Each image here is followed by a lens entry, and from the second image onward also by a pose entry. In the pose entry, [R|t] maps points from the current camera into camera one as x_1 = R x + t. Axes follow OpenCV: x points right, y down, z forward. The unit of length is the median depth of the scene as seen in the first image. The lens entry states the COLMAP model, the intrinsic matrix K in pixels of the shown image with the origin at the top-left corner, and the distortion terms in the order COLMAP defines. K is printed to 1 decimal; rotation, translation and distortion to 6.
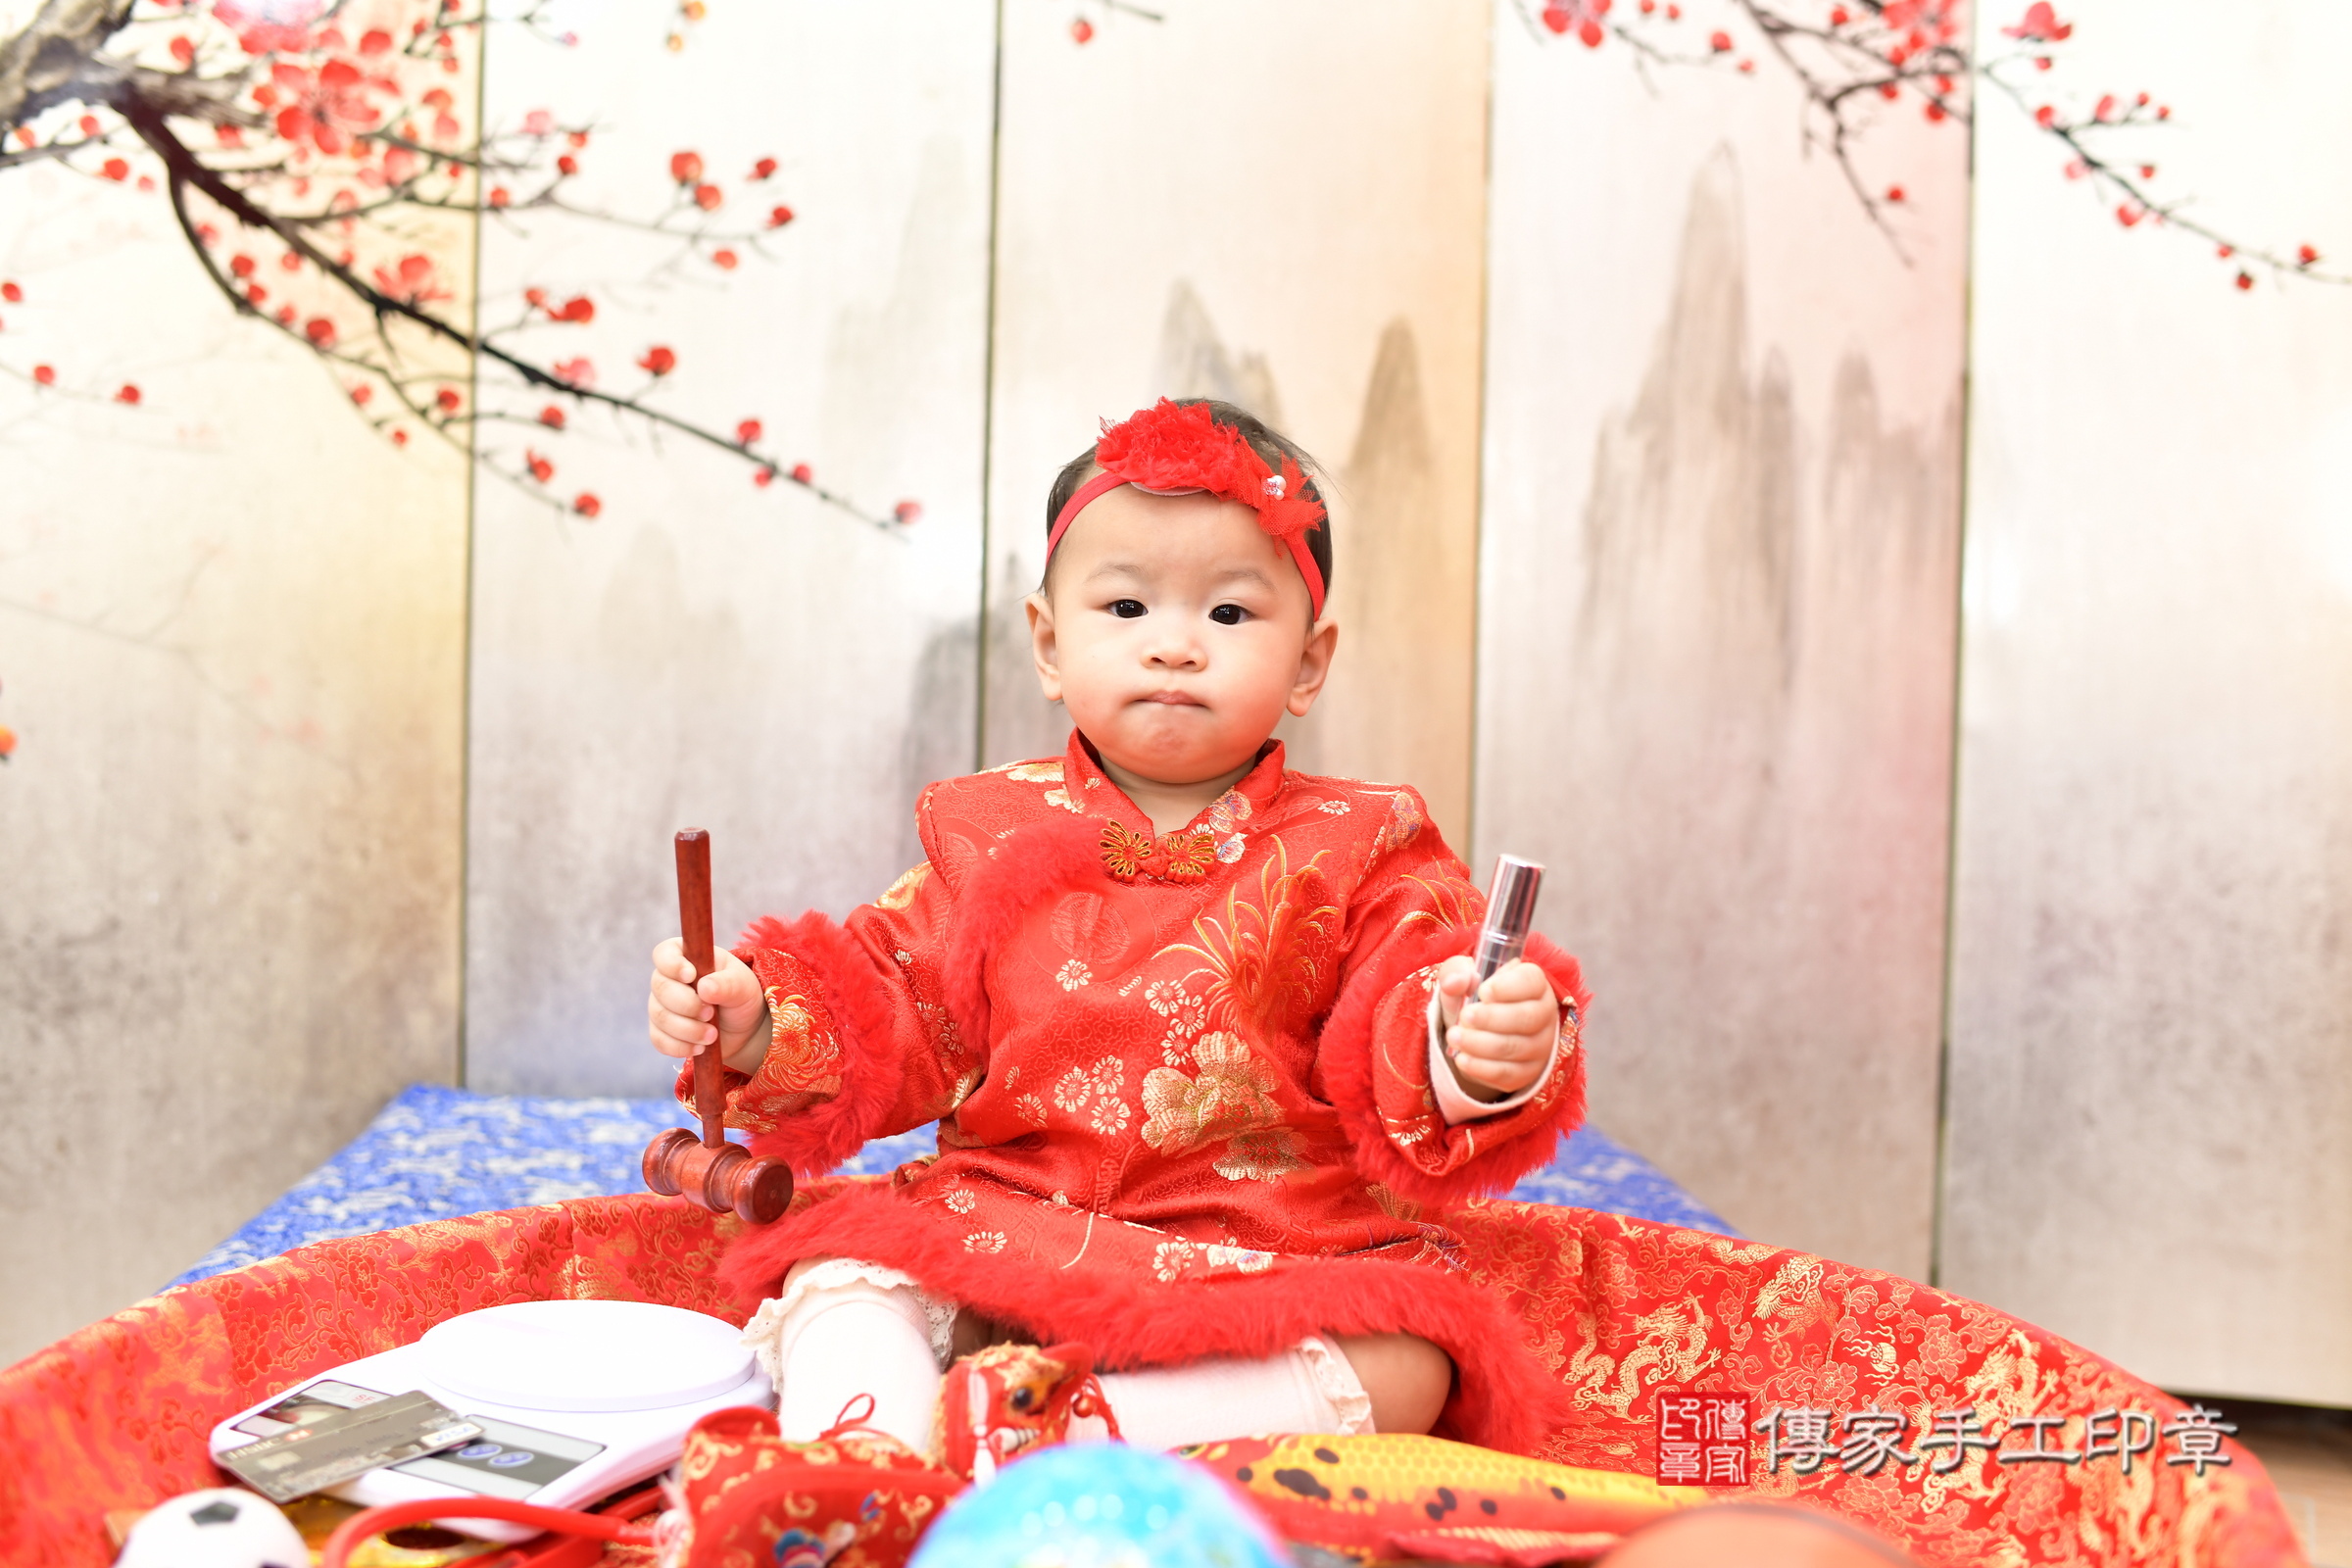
lens RADIAL K [[2585.7, 0, 1204.5], [0, 2585.7, 782.9], [0, 0, 1]] dist [-0.040418, 0.000000]
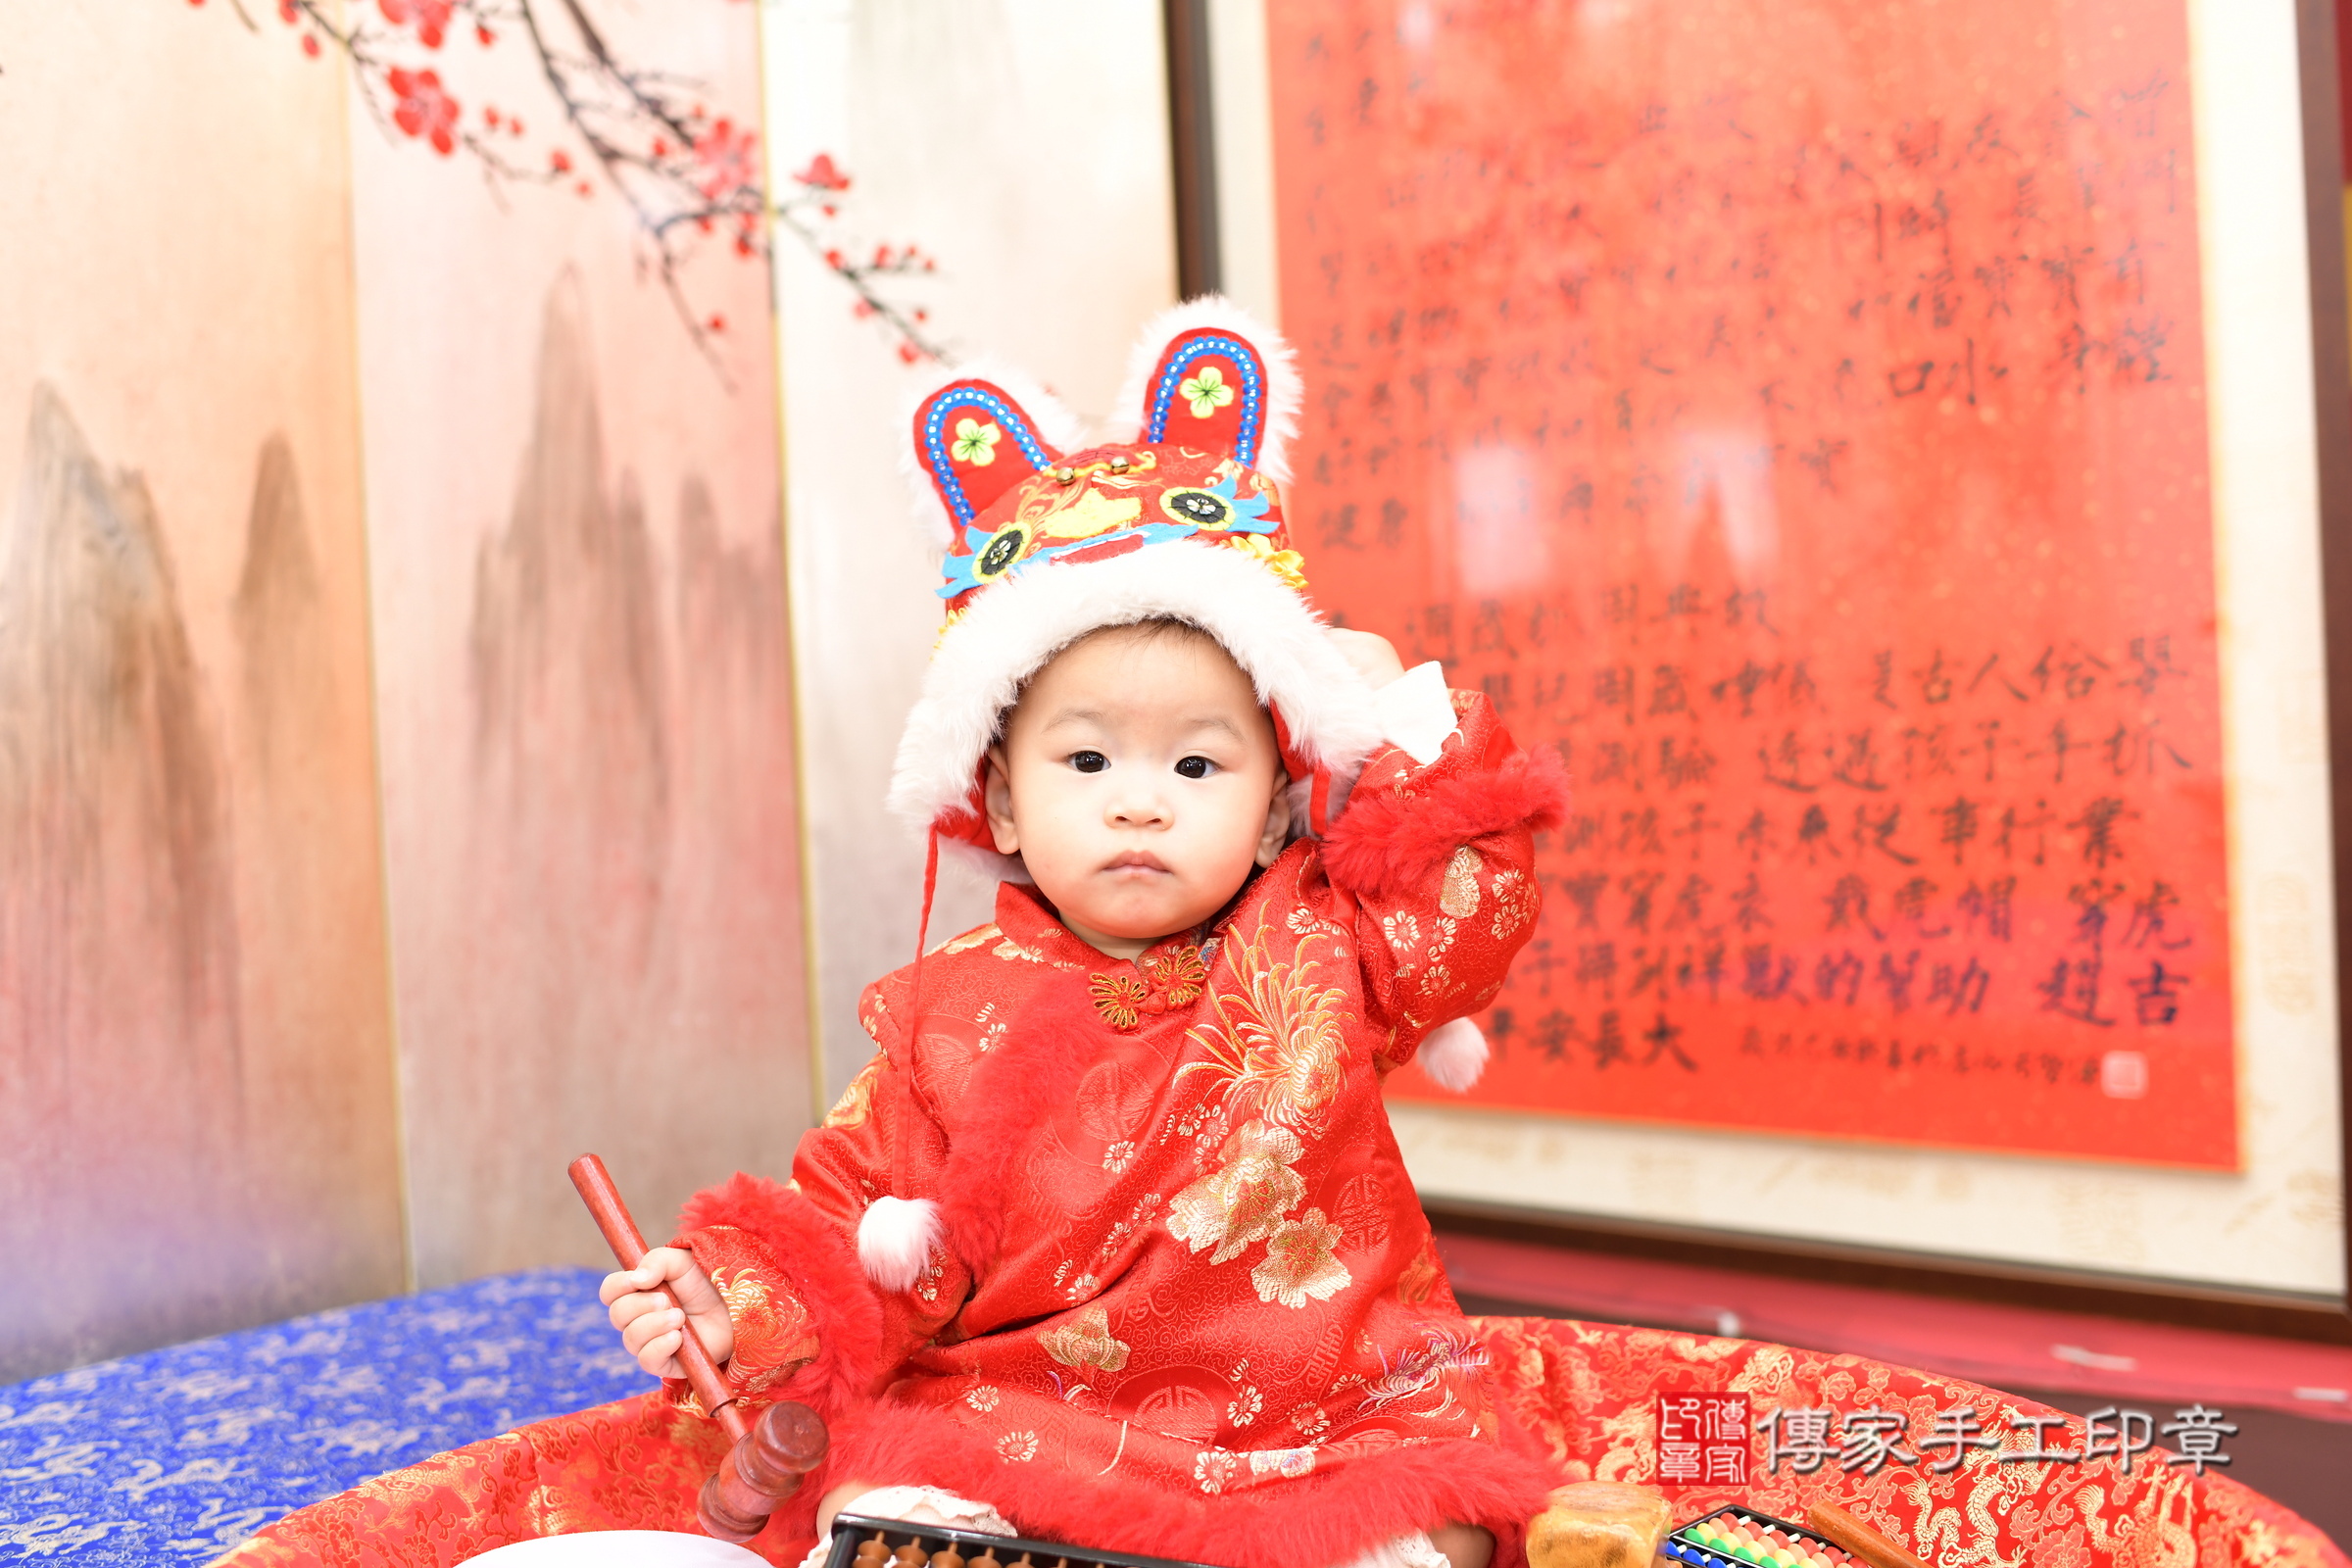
lens RADIAL K [[2537.5, 0, 1138.3], [0, 2537.5, 726.8], [0, 0, 1]] dist [-0.038495, 0.000000]
pose [[0.716462, -0.049876, 0.695841, -0.328552], [0.089292, 0.995793, -0.020562, -0.030964], [-0.691888, 0.076865, 0.717901, 0.163281]]
